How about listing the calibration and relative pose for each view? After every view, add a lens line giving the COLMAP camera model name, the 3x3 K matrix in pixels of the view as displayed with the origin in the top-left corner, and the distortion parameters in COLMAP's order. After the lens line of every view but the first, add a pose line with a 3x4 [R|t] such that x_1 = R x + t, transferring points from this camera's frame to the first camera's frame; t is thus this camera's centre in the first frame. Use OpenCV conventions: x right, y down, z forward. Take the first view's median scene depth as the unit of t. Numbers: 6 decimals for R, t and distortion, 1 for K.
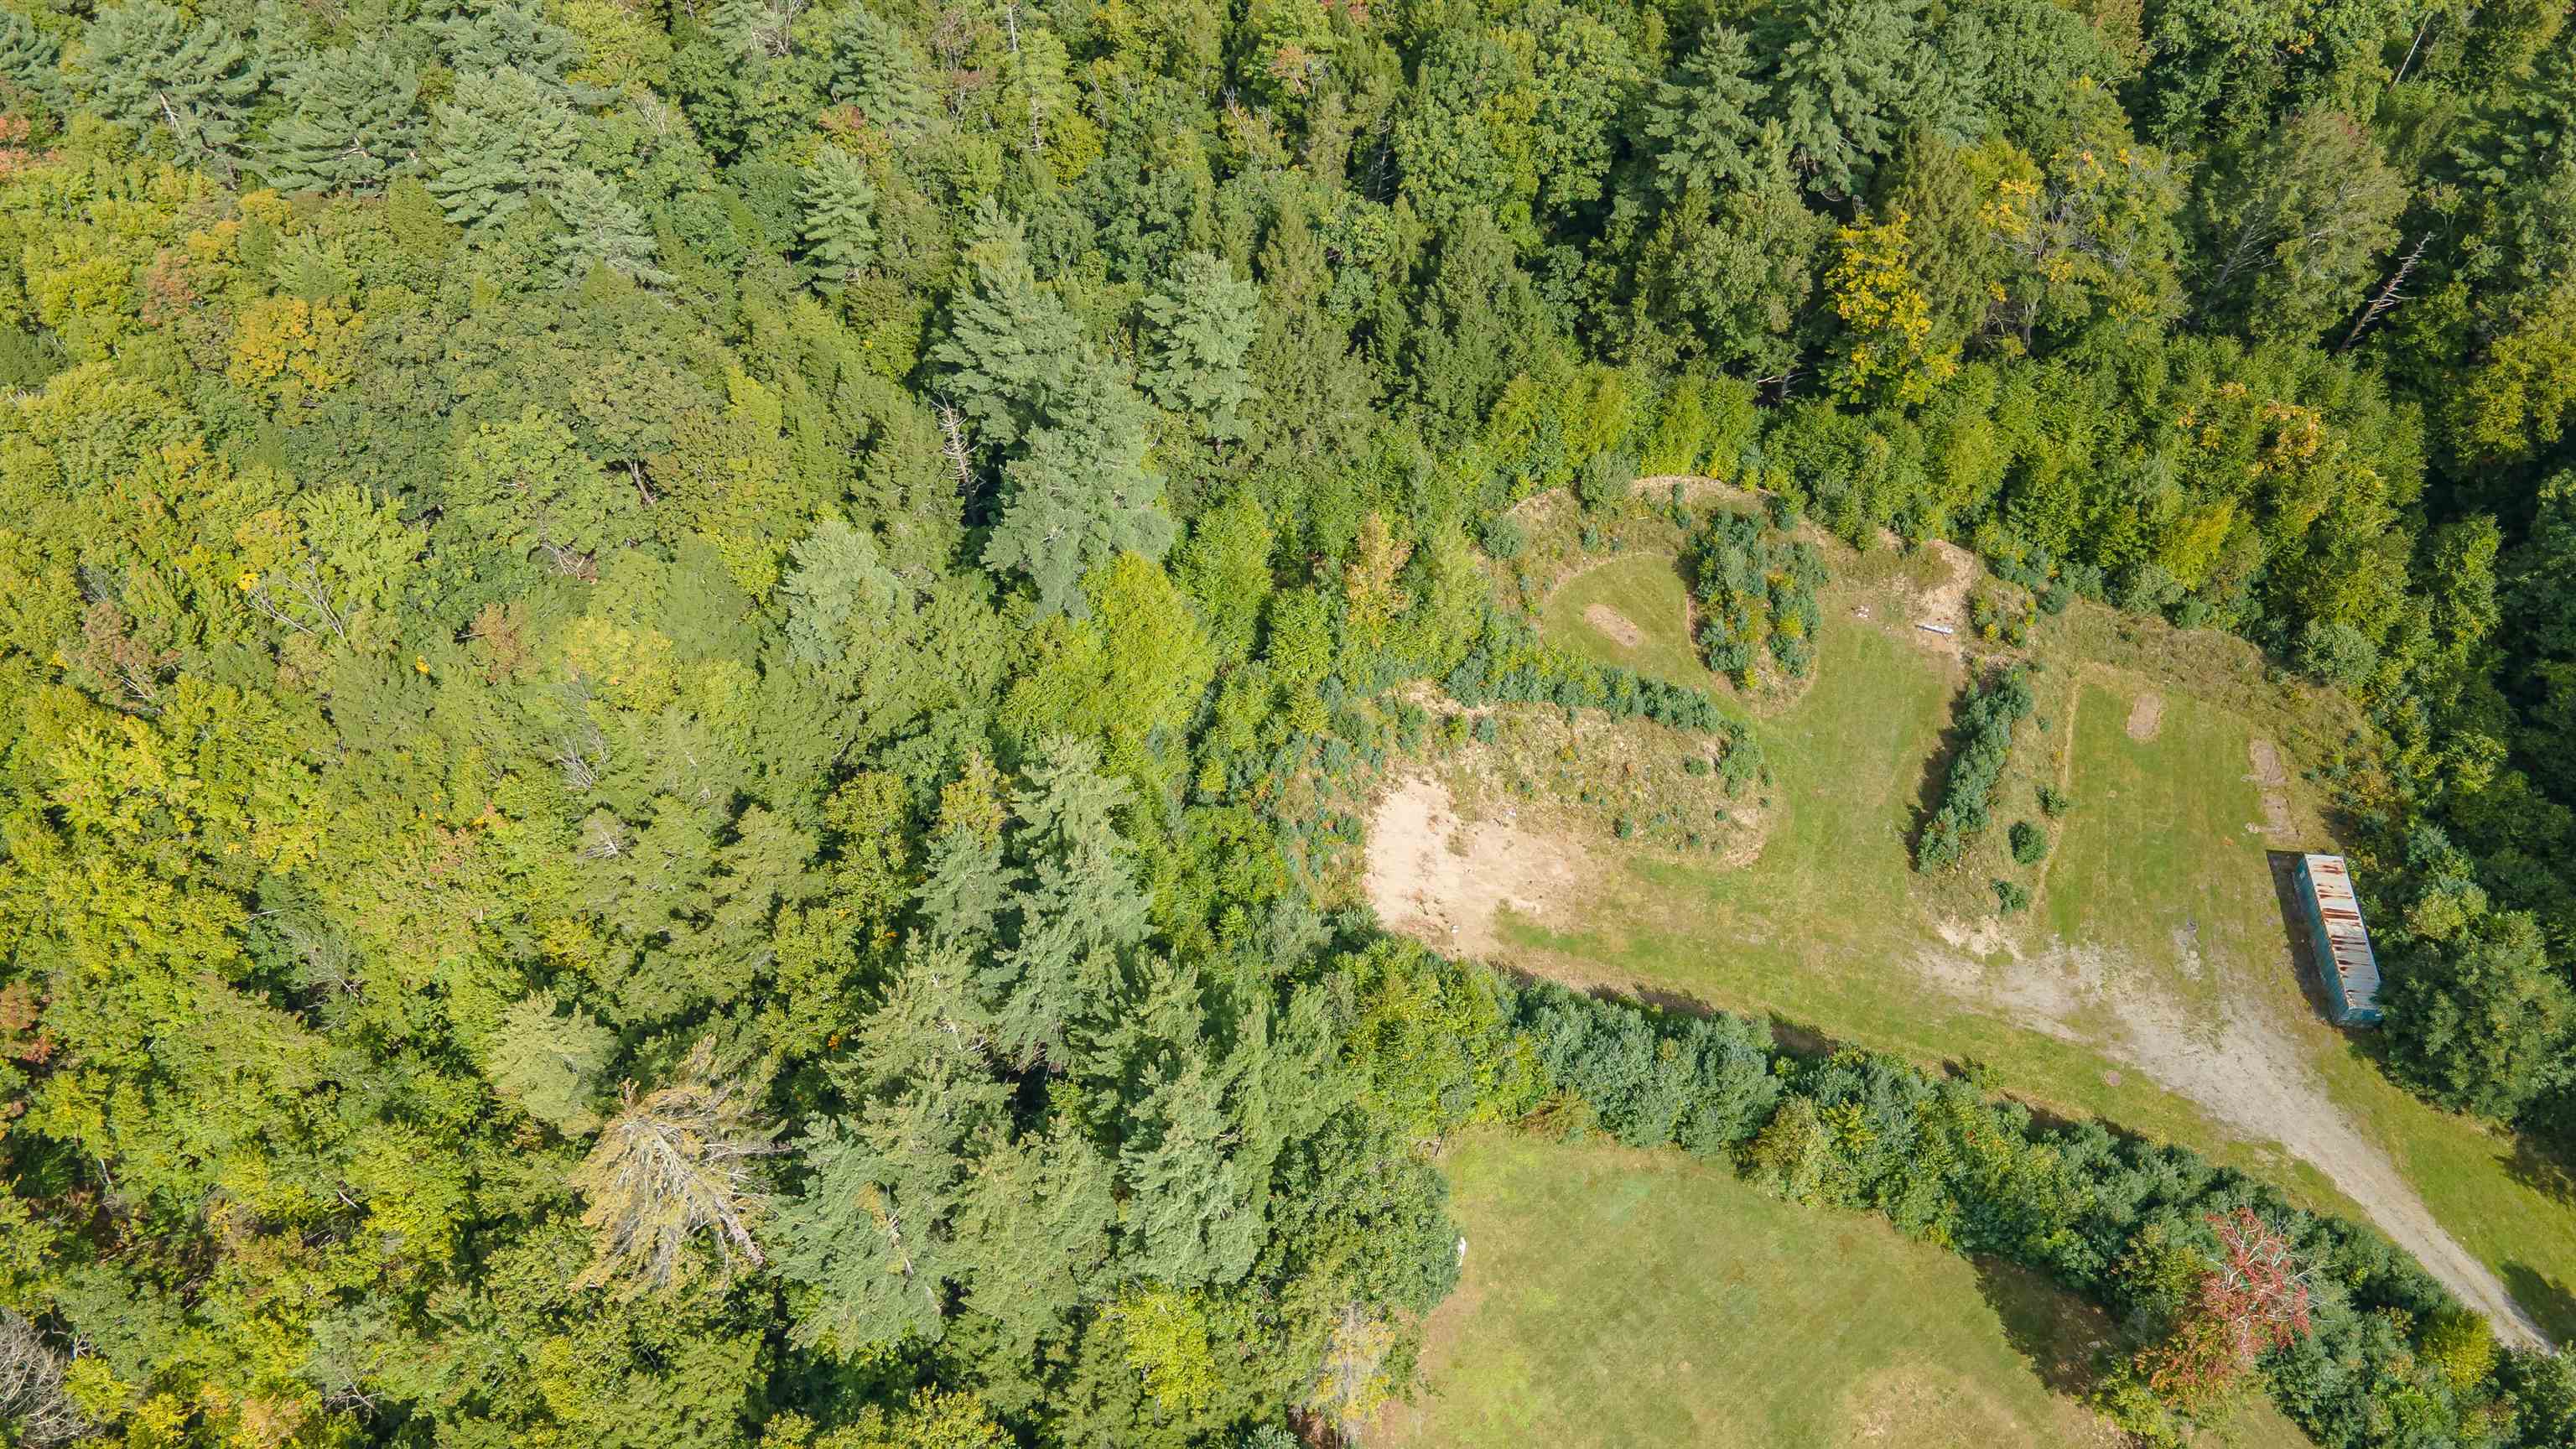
lens RADIAL K [[1883.4, 0, 1330.1], [0, 1883.4, 719.1], [0, 0, 1]] dist [0.054627, 0.007981]
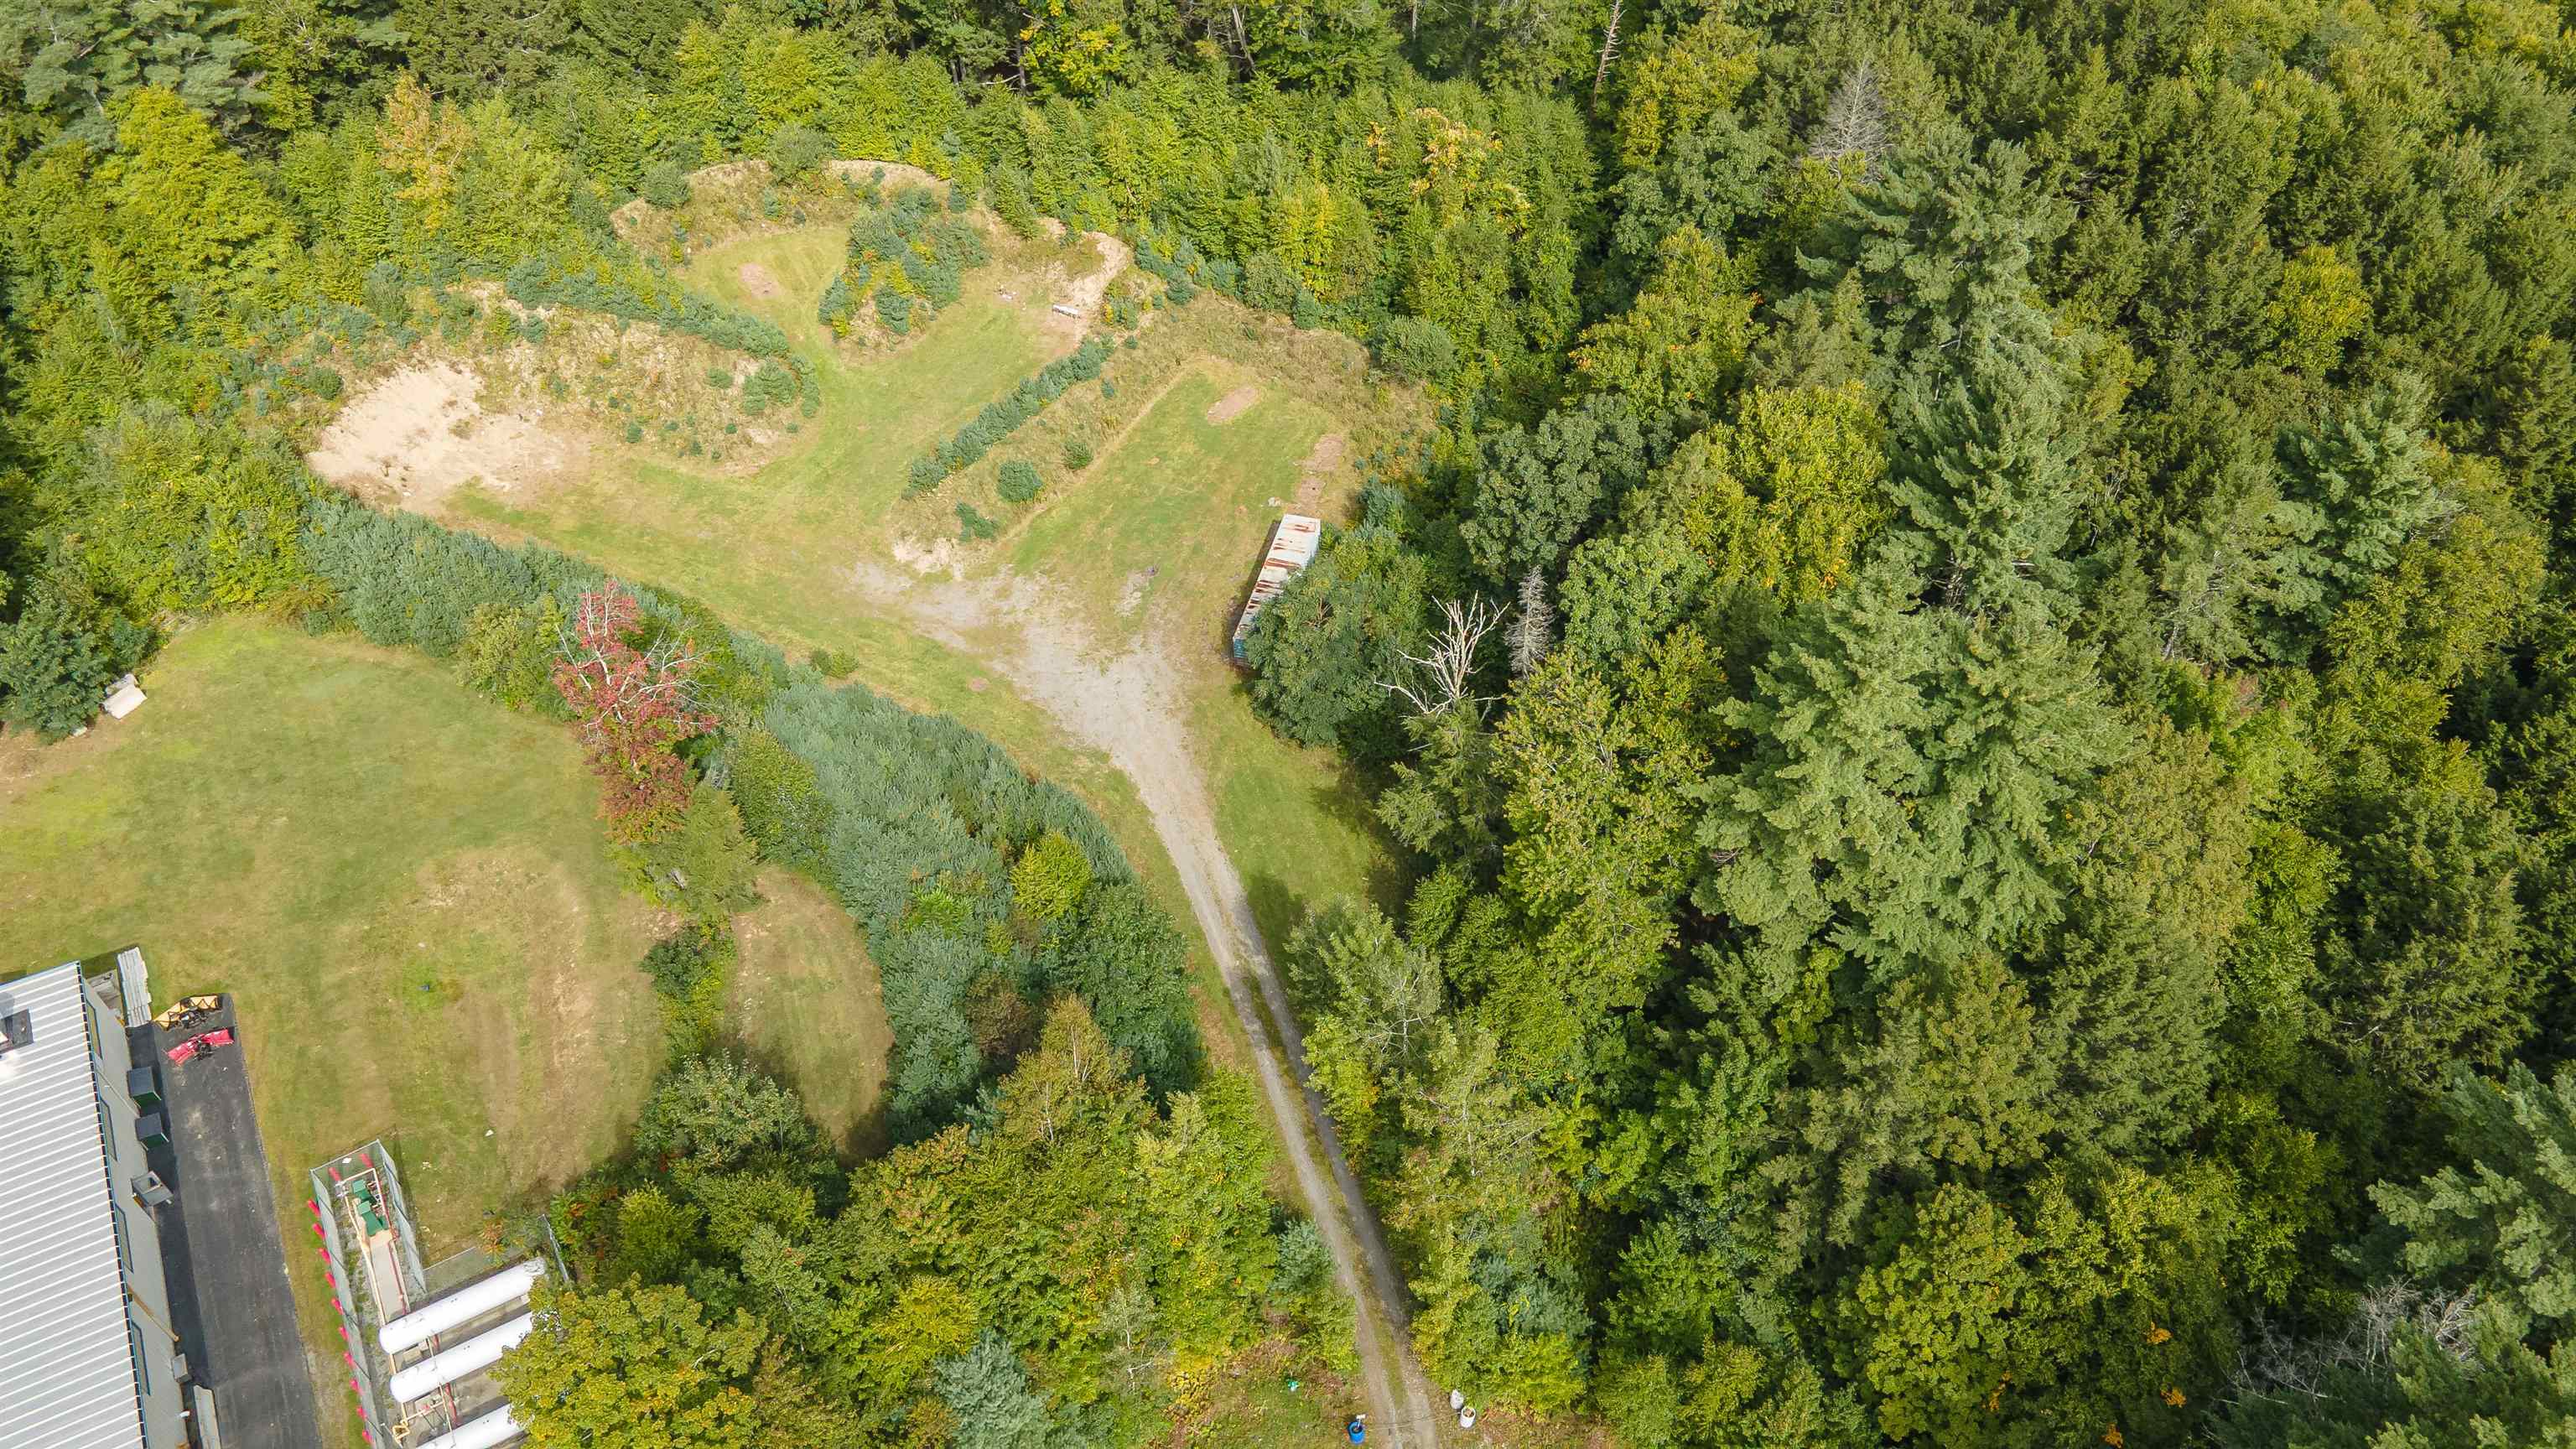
lens RADIAL K [[1905.0, 0, 1314.1], [0, 1905.0, 708.9], [0, 0, 1]] dist [0.056526, 0.001812]
pose [[0.986144, 0.113148, -0.121317, 0.585623], [-0.124224, 0.988346, -0.087984, 0.222922], [0.109948, 0.101835, 0.988707, 0.070848]]
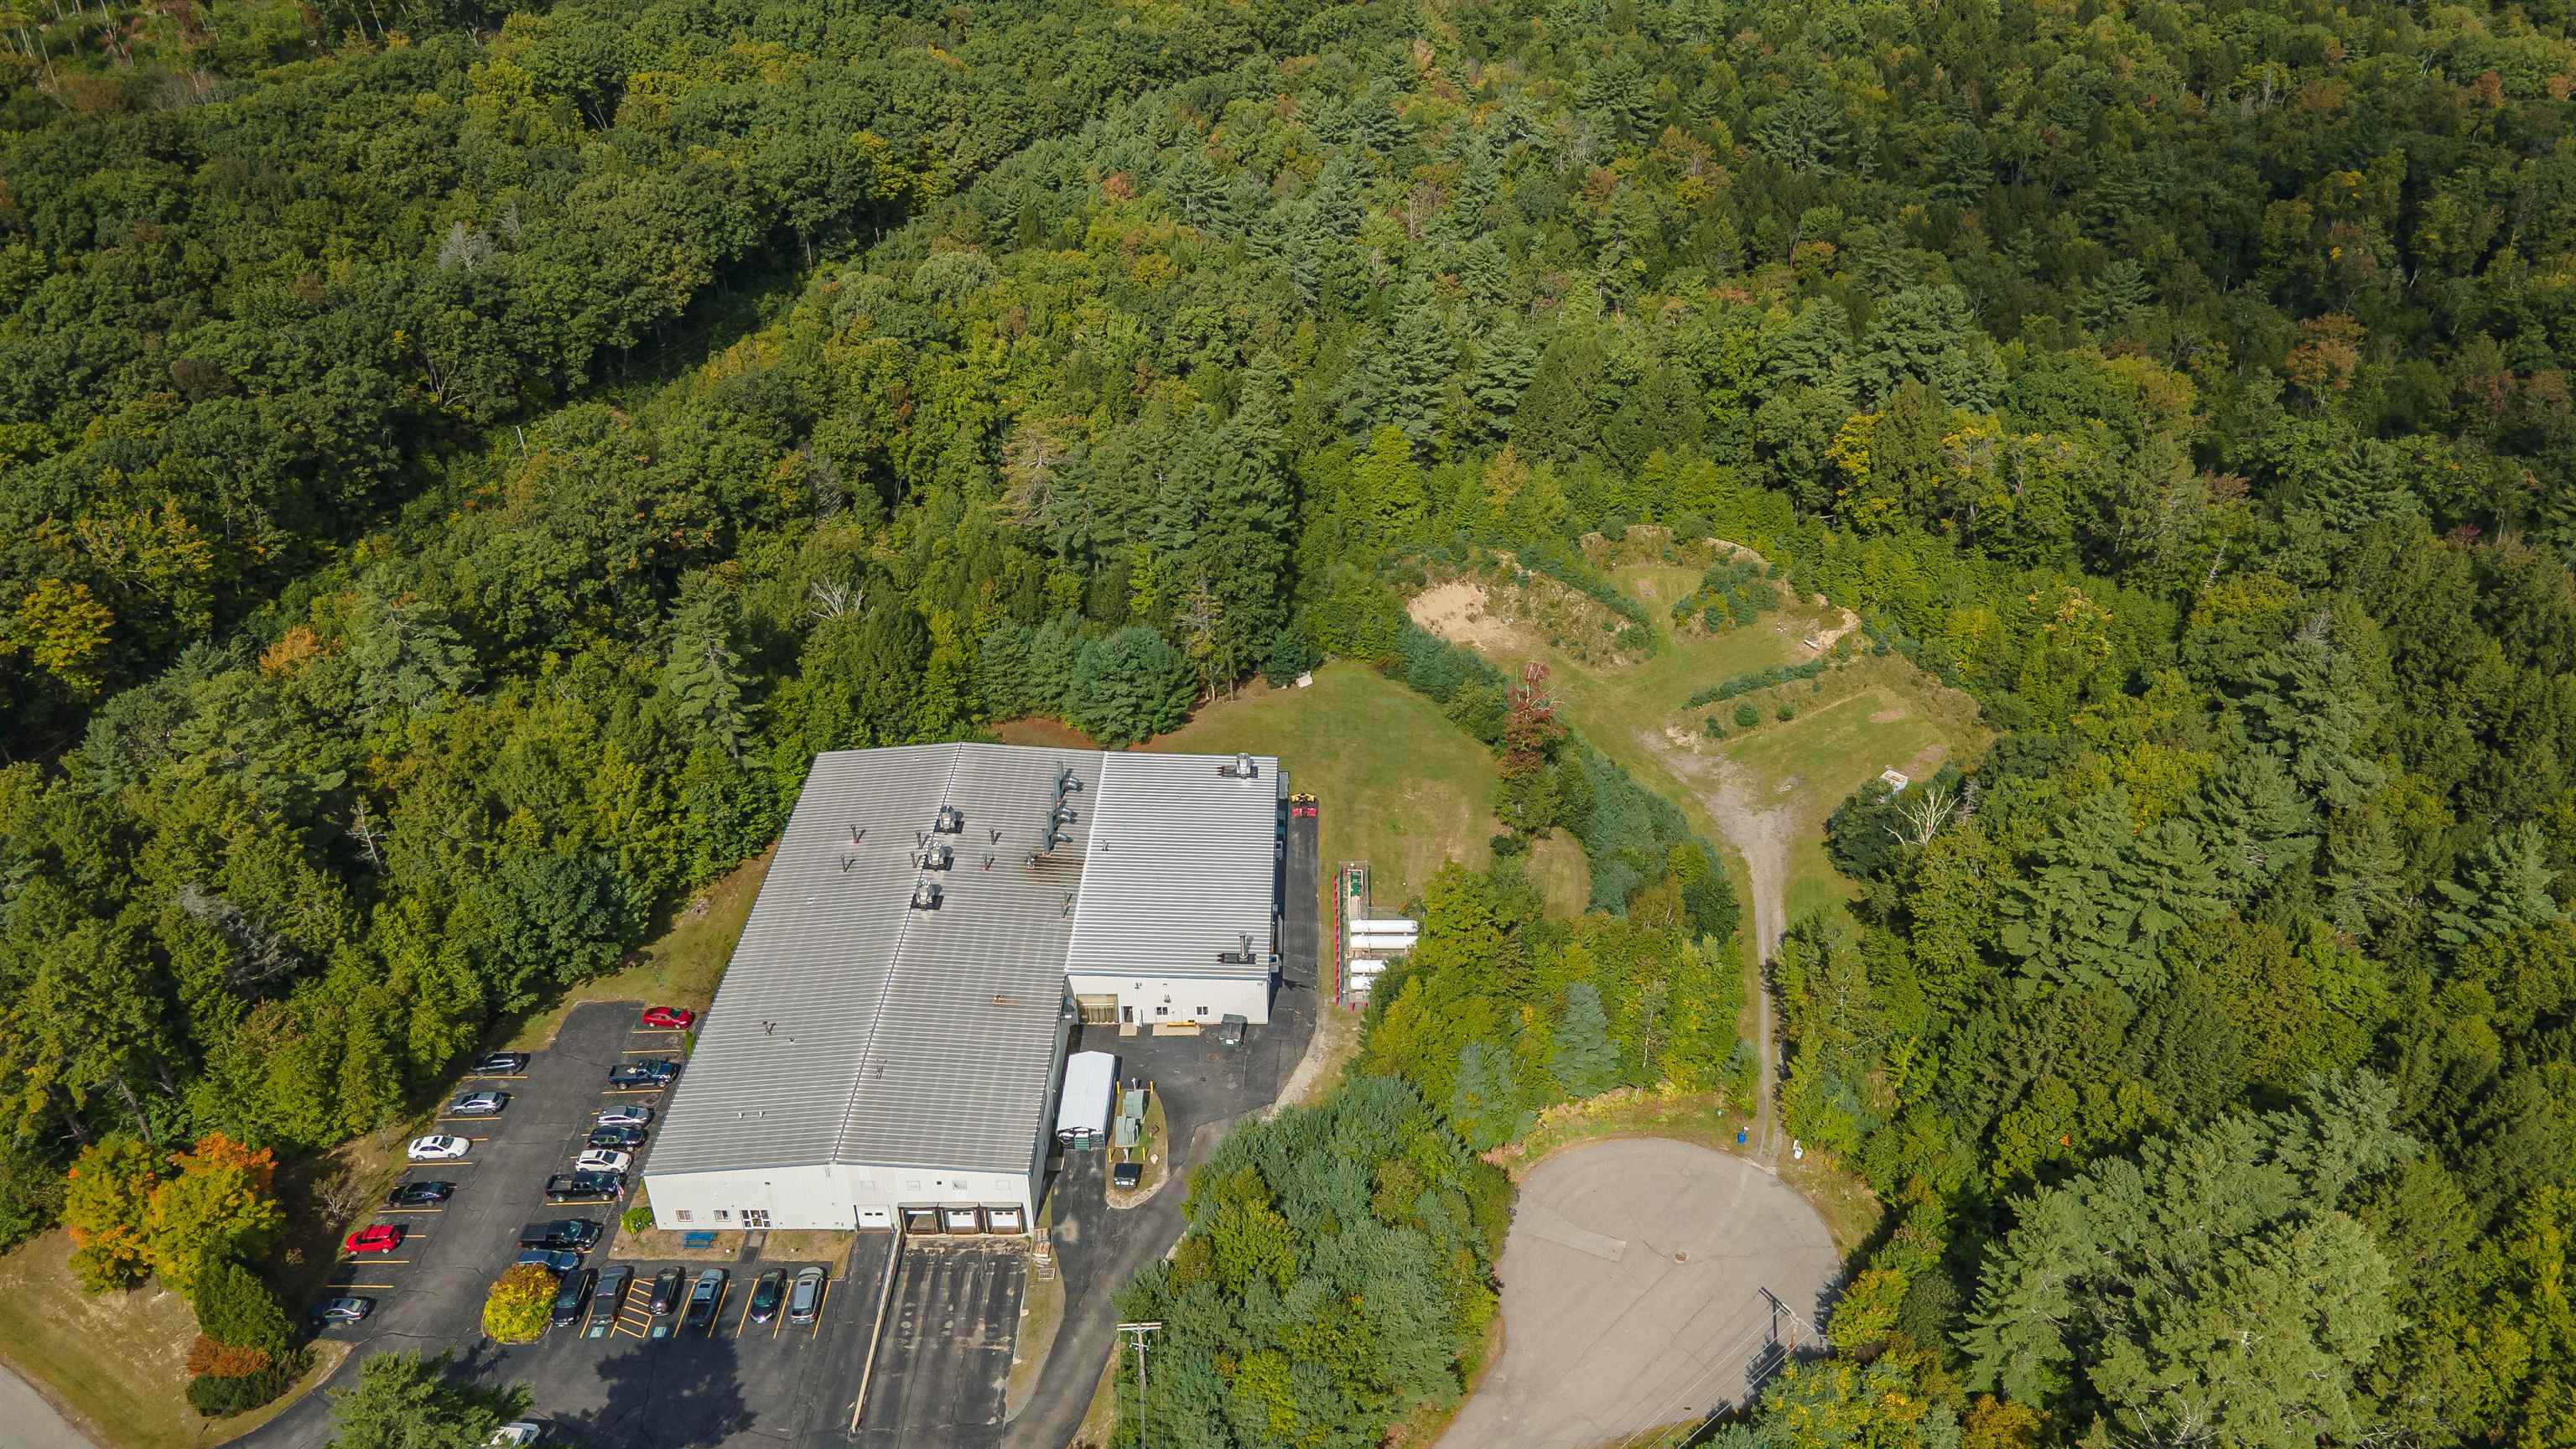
lens RADIAL K [[1905.0, 0, 1314.1], [0, 1905.0, 708.9], [0, 0, 1]] dist [0.056526, 0.001812]
pose [[0.773081, 0.332419, -0.540225, 0.896264], [-0.488932, 0.854863, -0.173652, 0.494415], [0.404093, 0.398380, 0.823409, -0.505316]]
